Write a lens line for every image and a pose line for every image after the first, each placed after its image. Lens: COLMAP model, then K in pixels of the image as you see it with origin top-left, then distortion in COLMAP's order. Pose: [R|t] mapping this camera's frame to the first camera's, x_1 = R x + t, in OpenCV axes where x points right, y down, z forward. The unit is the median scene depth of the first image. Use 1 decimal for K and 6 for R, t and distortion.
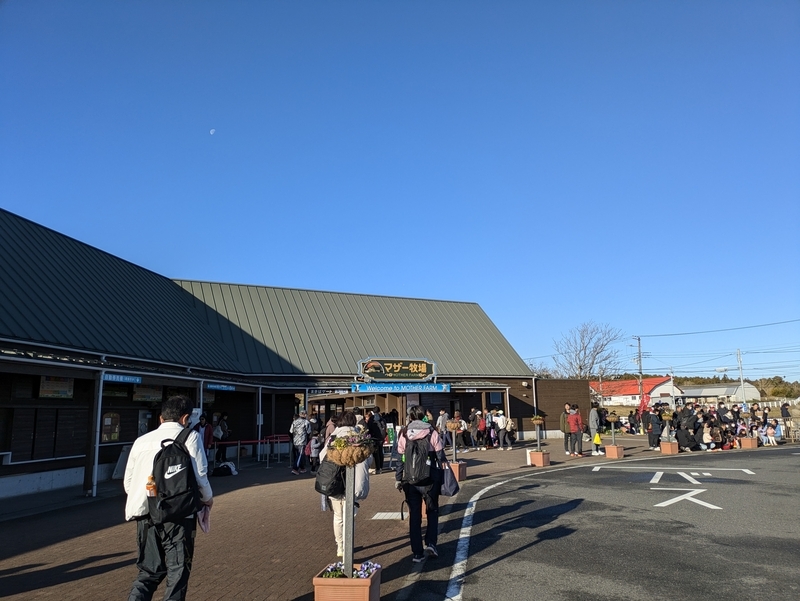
lens RADIAL K [[582.9, 0, 400.0], [0, 582.9, 300.5], [0, 0, 1]] dist [0.001247, 0.000050]
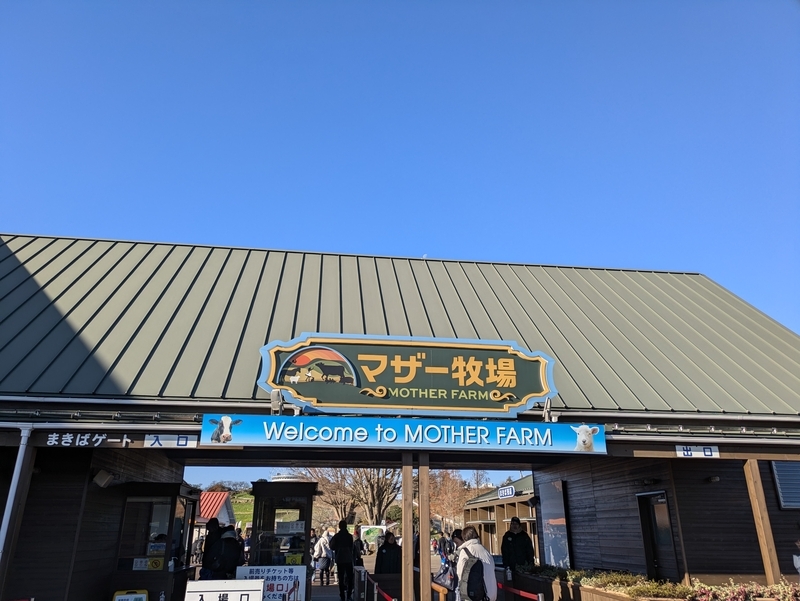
lens RADIAL K [[495.2, 0, 400.0], [0, 495.2, 300.5], [0, 0, 1]] dist [-0.001677, -0.000632]
pose [[0.919741, -0.116745, -0.374763, 0.091901], [0.042854, 0.978904, -0.199775, 0.129742], [0.390180, 0.167681, 0.905341, 0.747815]]
